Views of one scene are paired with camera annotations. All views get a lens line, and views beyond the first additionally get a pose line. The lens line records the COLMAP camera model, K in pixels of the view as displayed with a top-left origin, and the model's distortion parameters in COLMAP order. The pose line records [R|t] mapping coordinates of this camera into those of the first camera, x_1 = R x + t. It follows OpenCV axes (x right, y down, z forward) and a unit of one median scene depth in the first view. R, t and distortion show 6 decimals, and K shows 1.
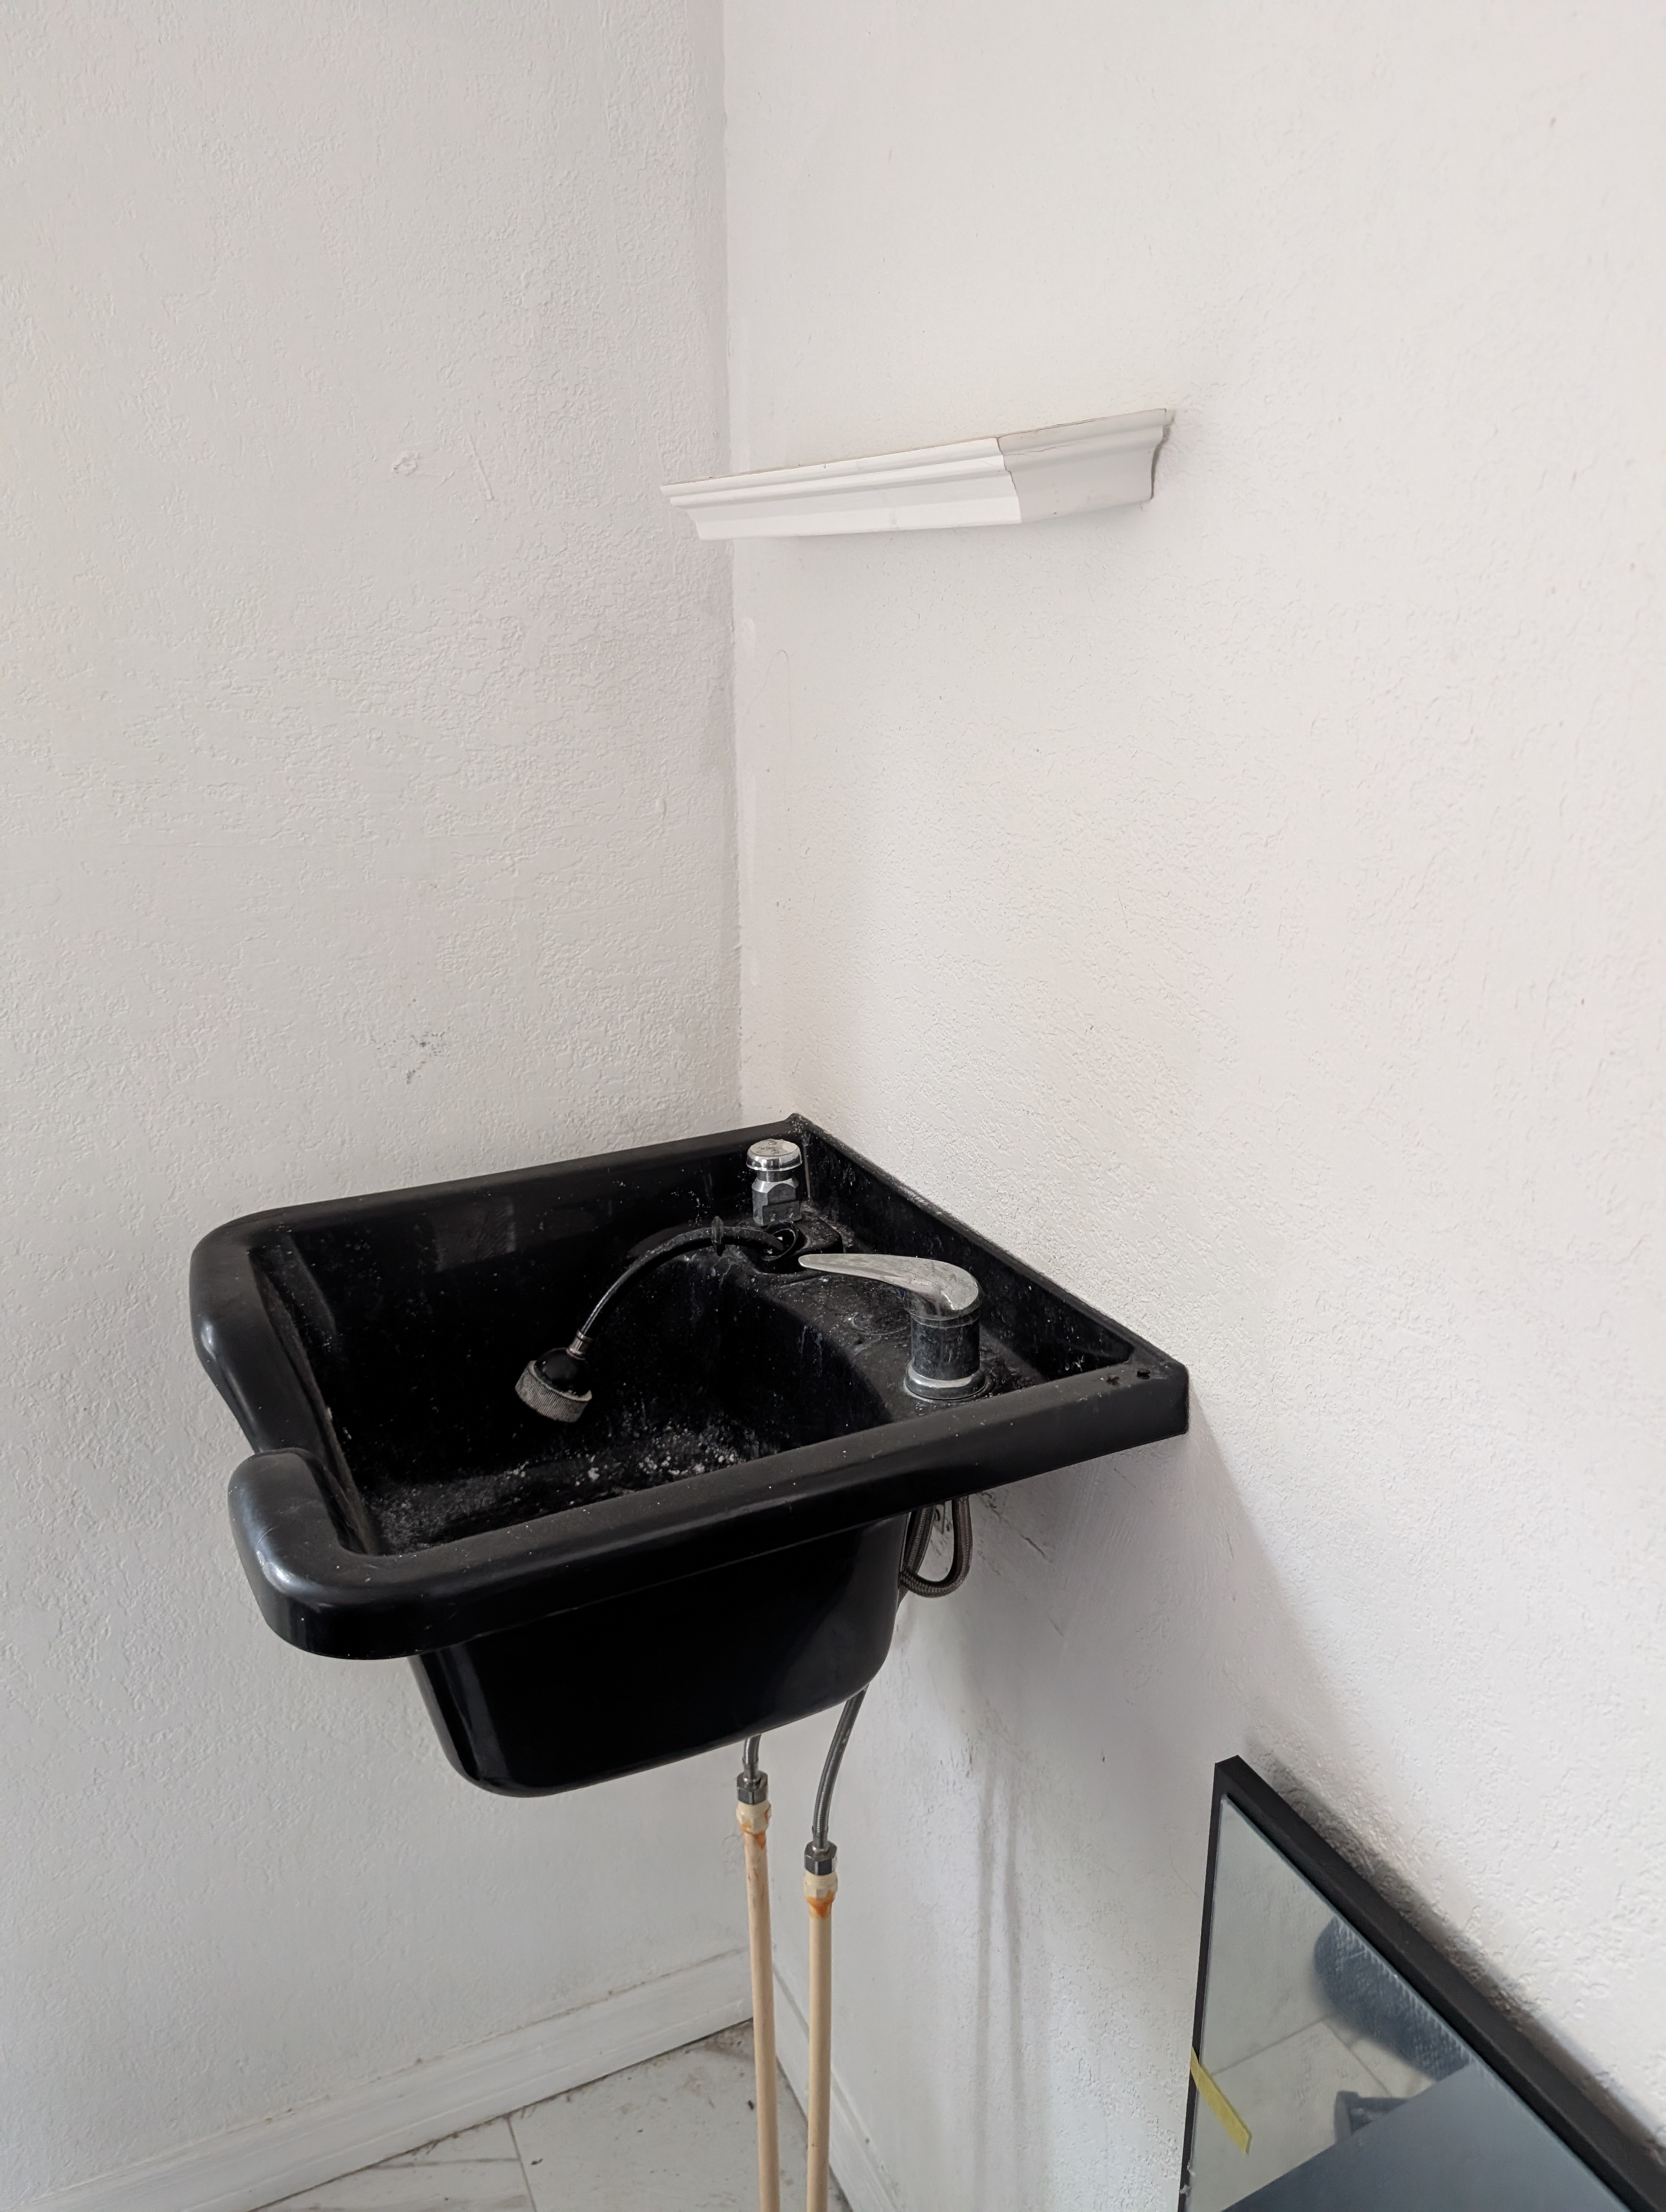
lens RADIAL K [[1639.3, 0, 836.5], [0, 1639.3, 1105.4], [0, 0, 1]] dist [-0.004401, -0.003818]
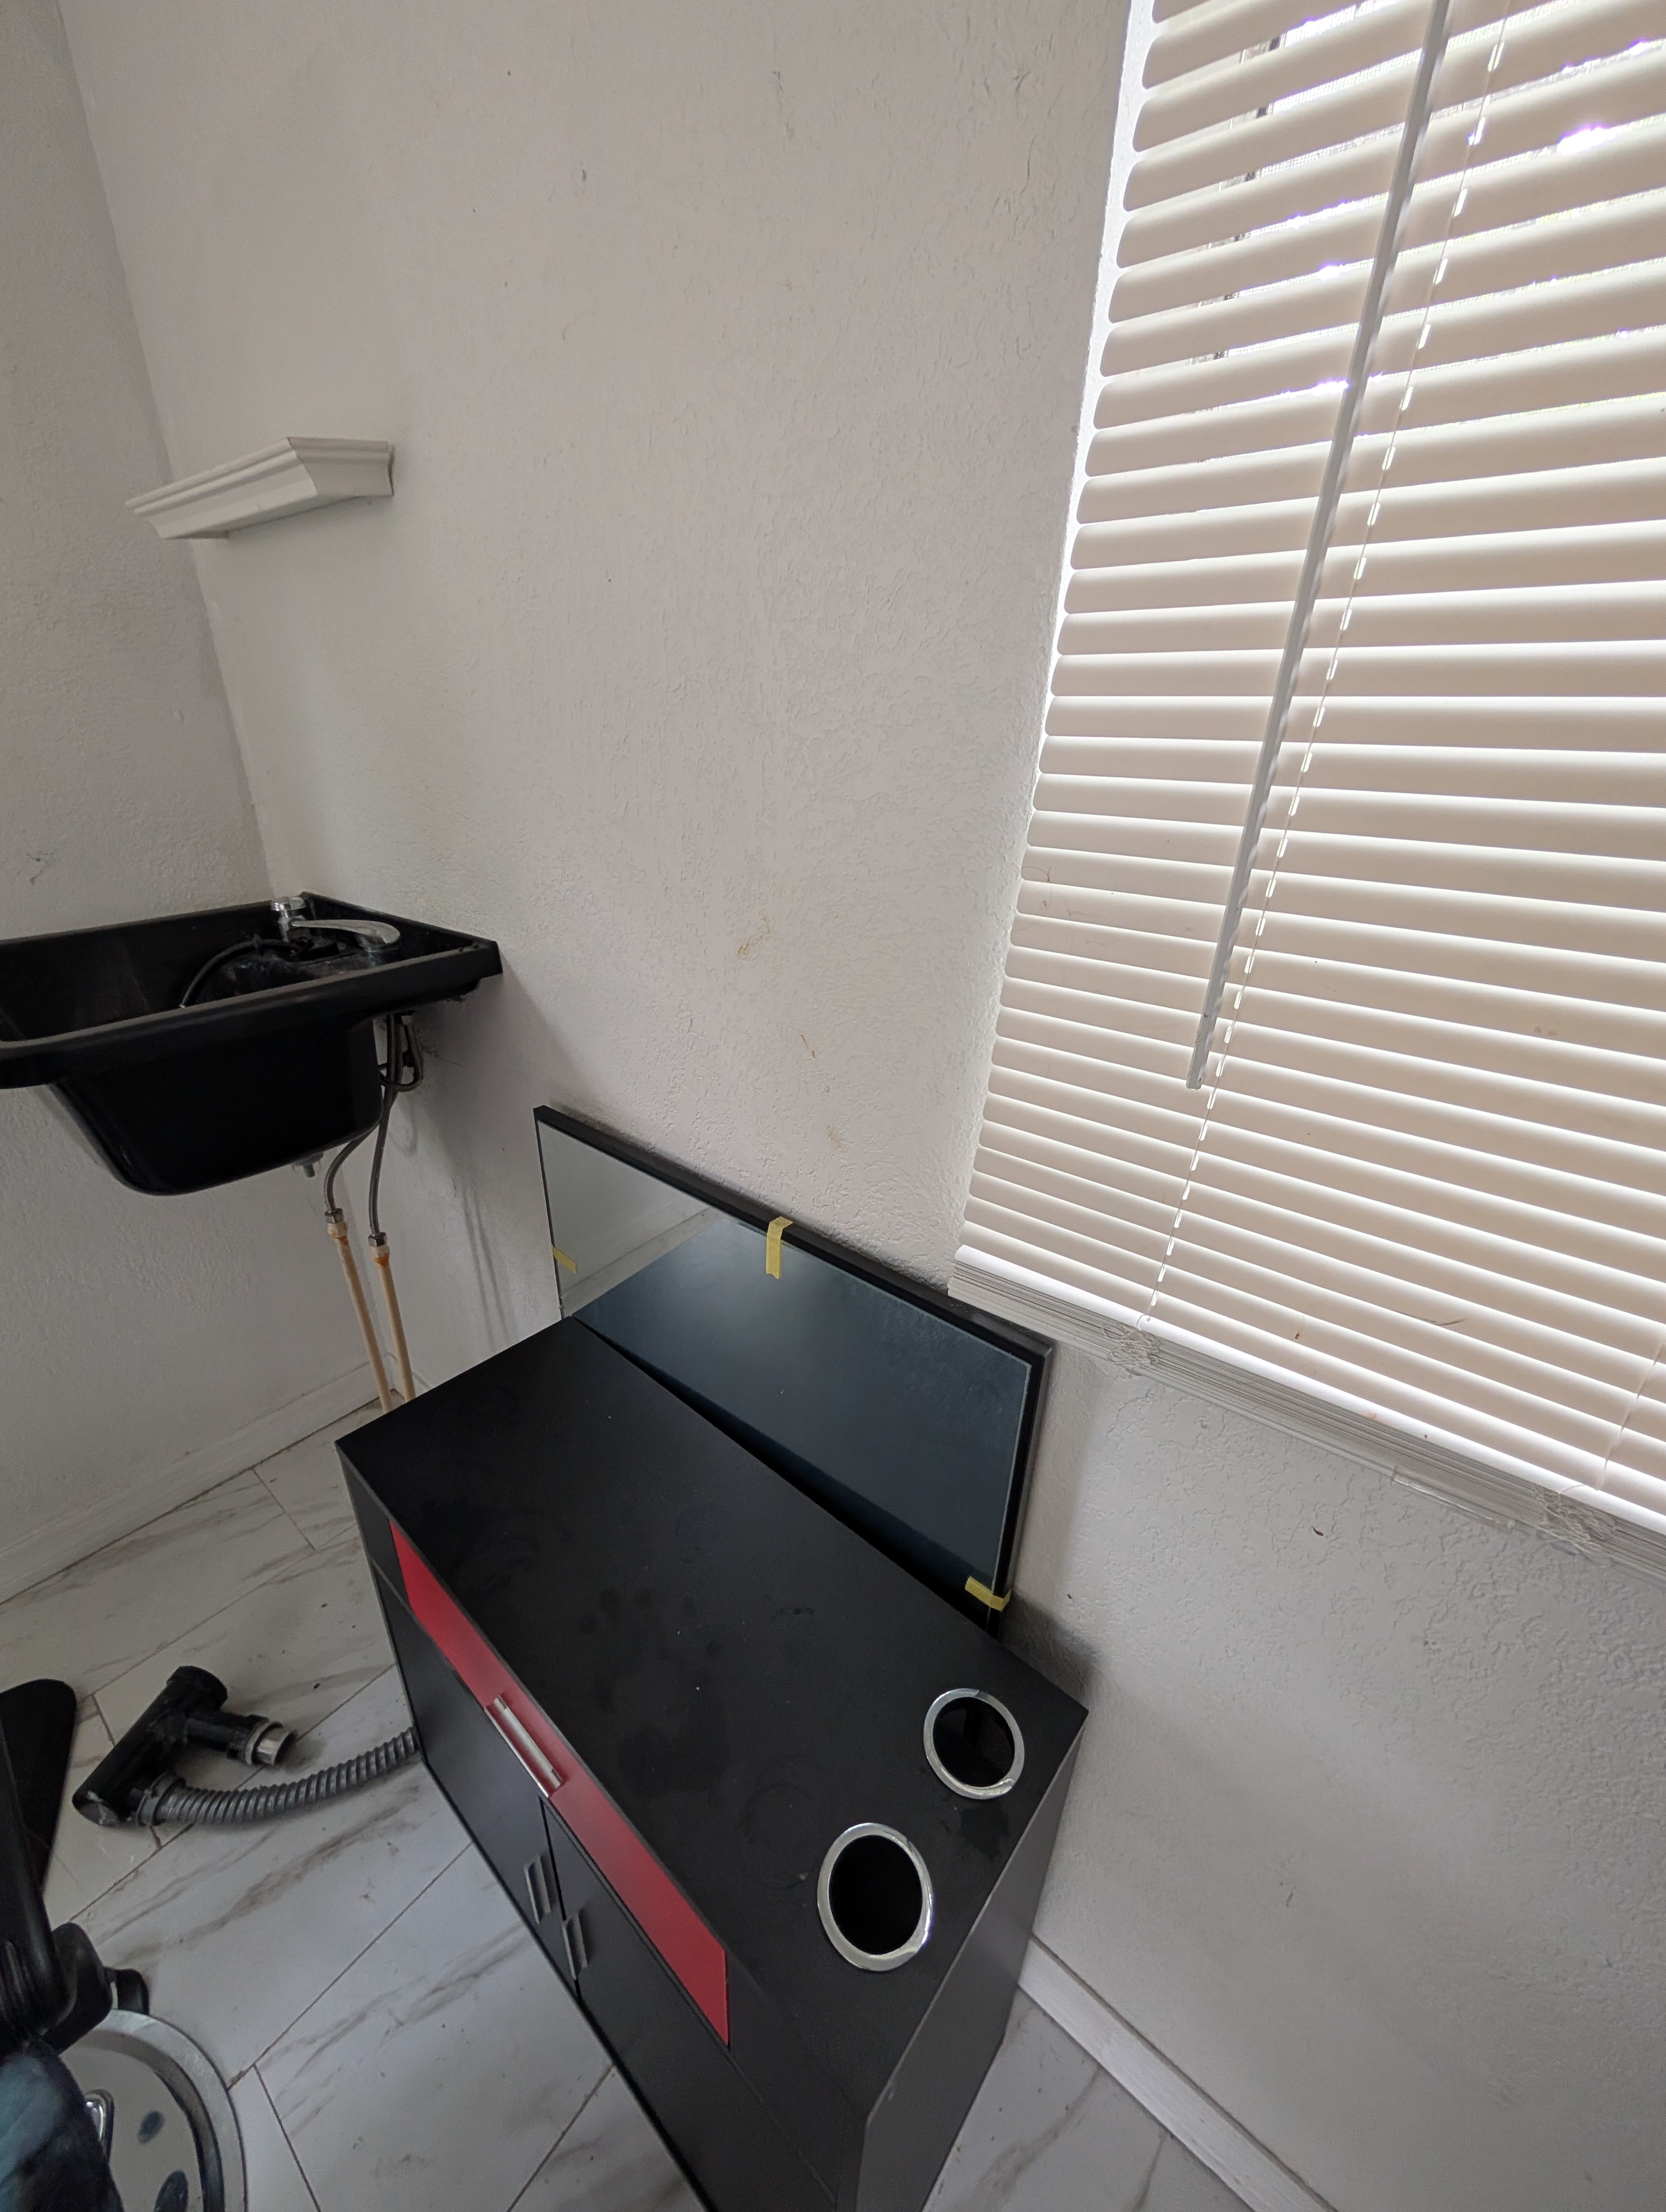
lens RADIAL K [[848.2, 0, 830.6], [0, 848.2, 1111.6], [0, 0, 1]] dist [0.000590, 0.000096]
pose [[0.894634, -0.165071, 0.415189, 0.082703], [0.108330, 0.981661, 0.156863, 0.198600], [-0.433469, -0.095357, 0.896109, -0.181249]]
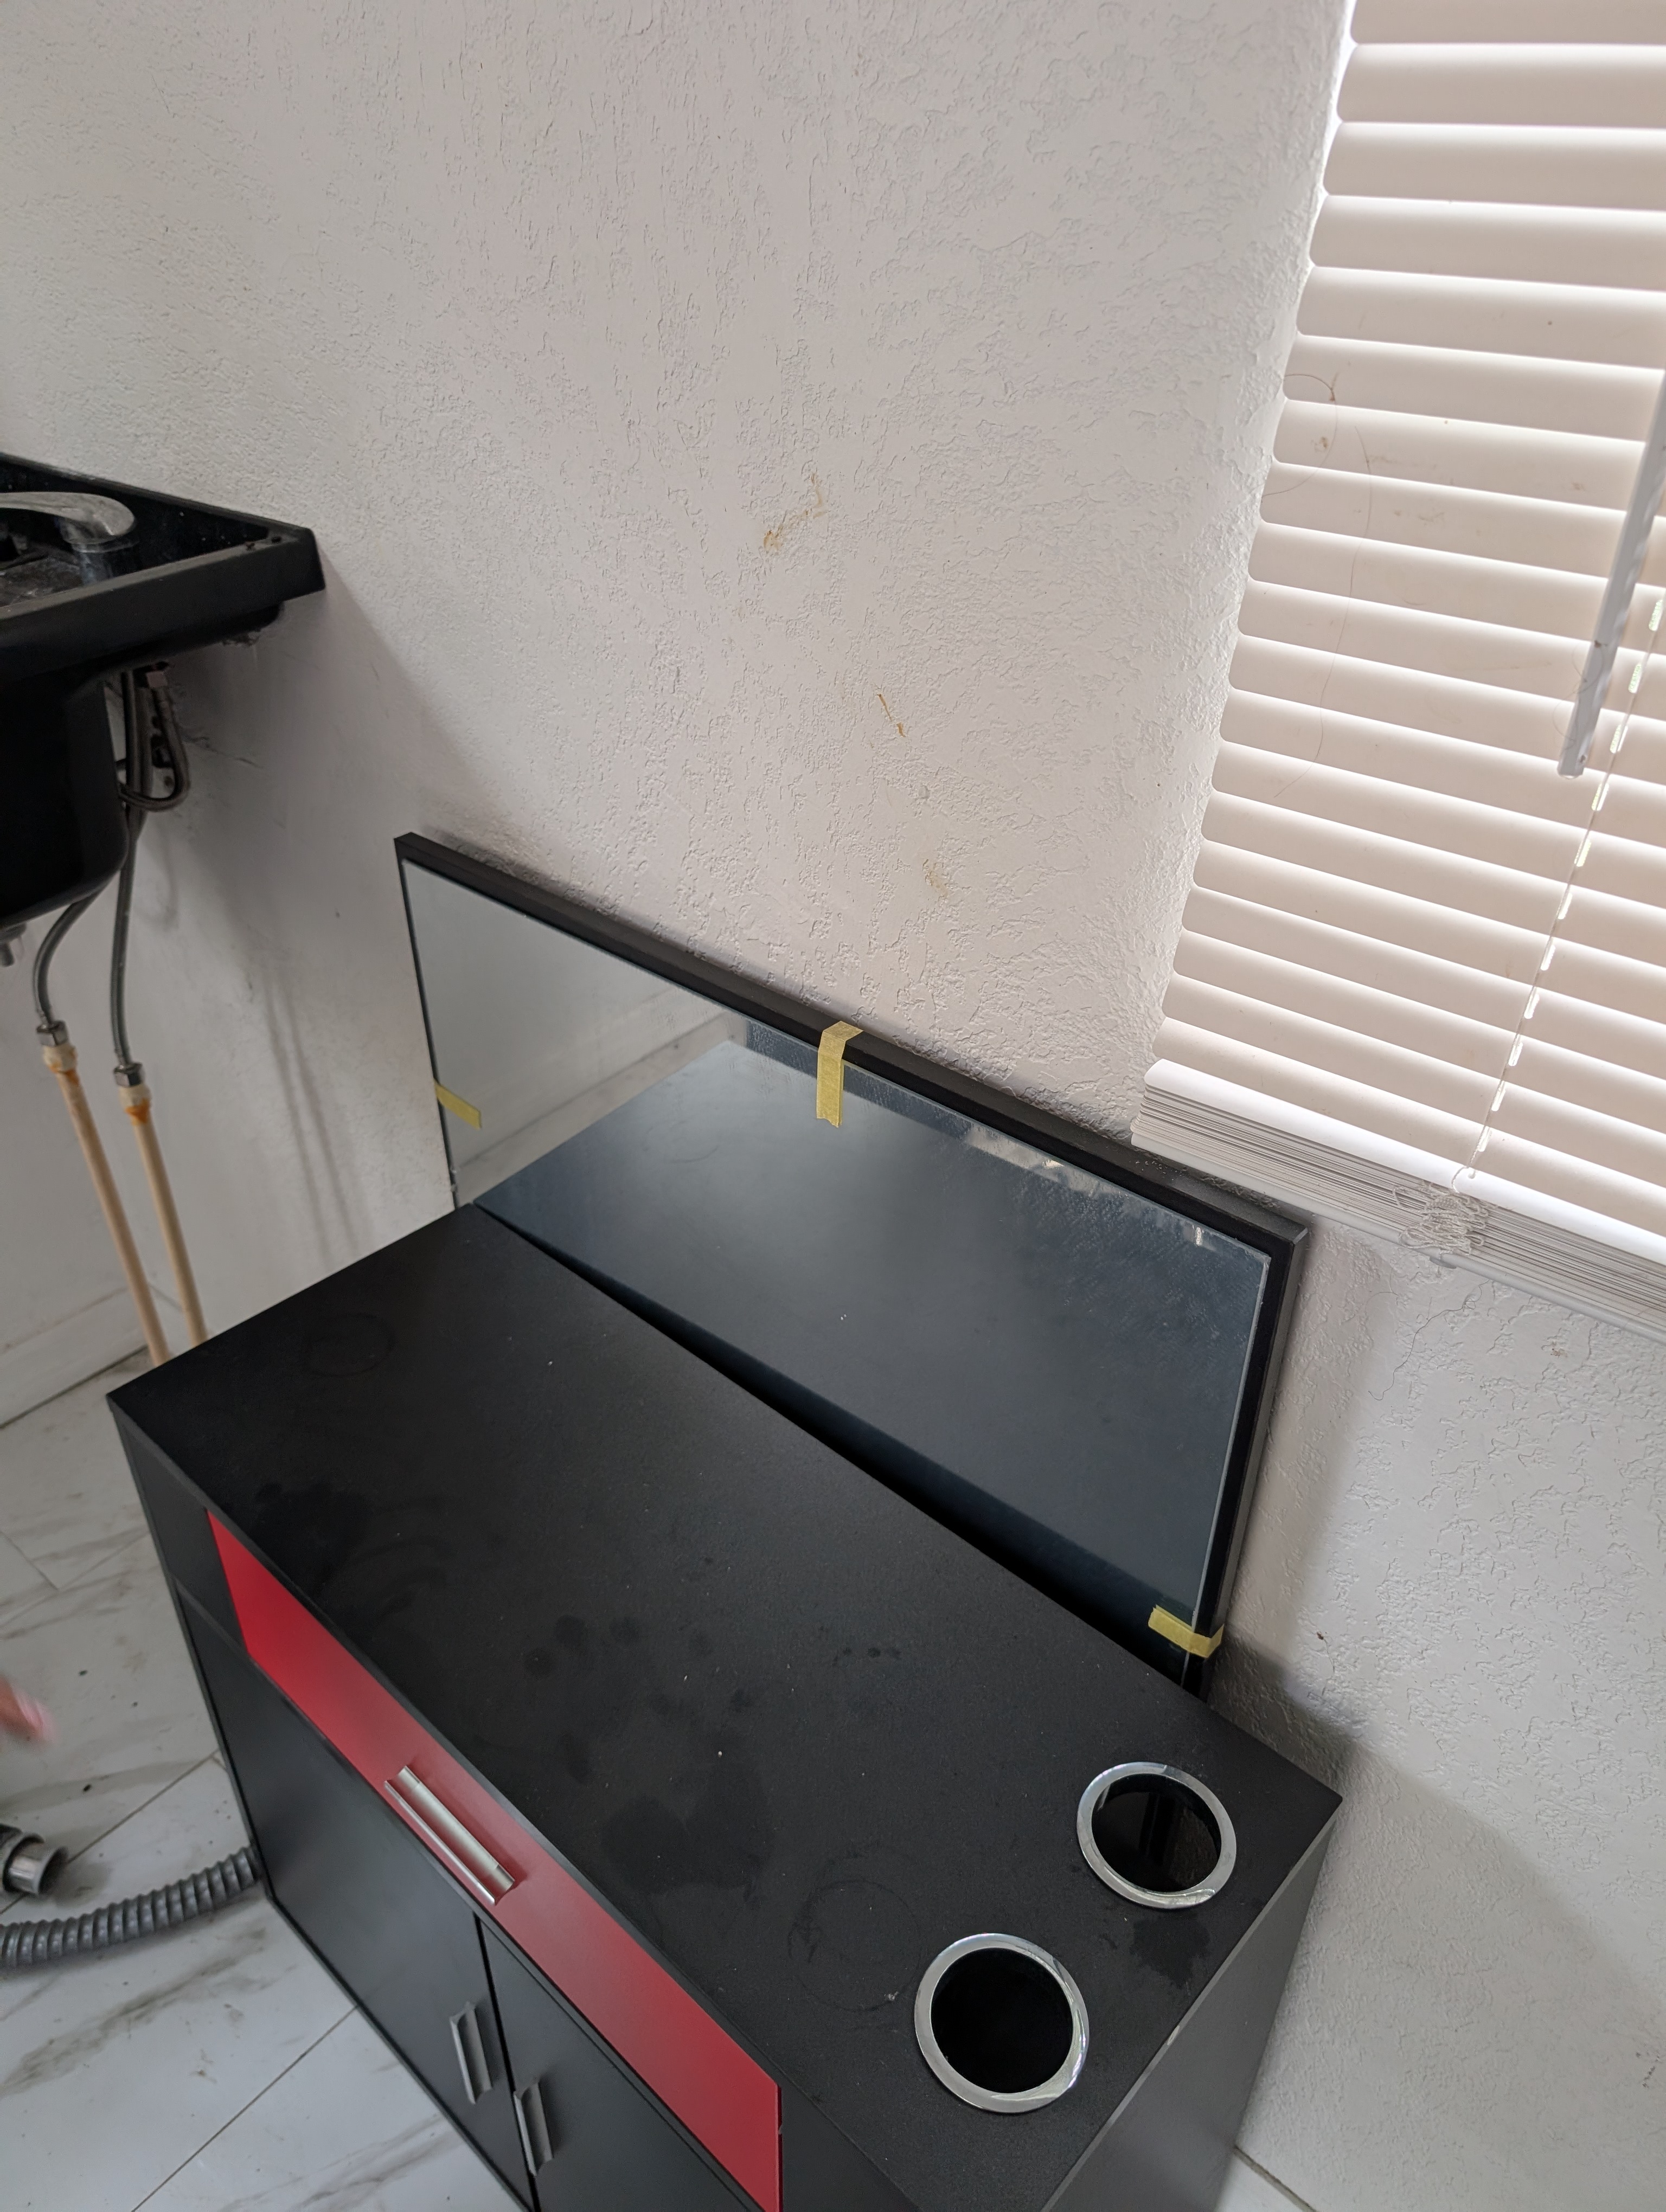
lens RADIAL K [[1622.6, 0, 818.3], [0, 1622.6, 1120.6], [0, 0, 1]] dist [0.001867, -0.001484]
pose [[0.913622, -0.227166, 0.337181, 0.042144], [0.122751, 0.944762, 0.303902, 0.198366], [-0.387592, -0.236262, 0.891040, -0.237799]]
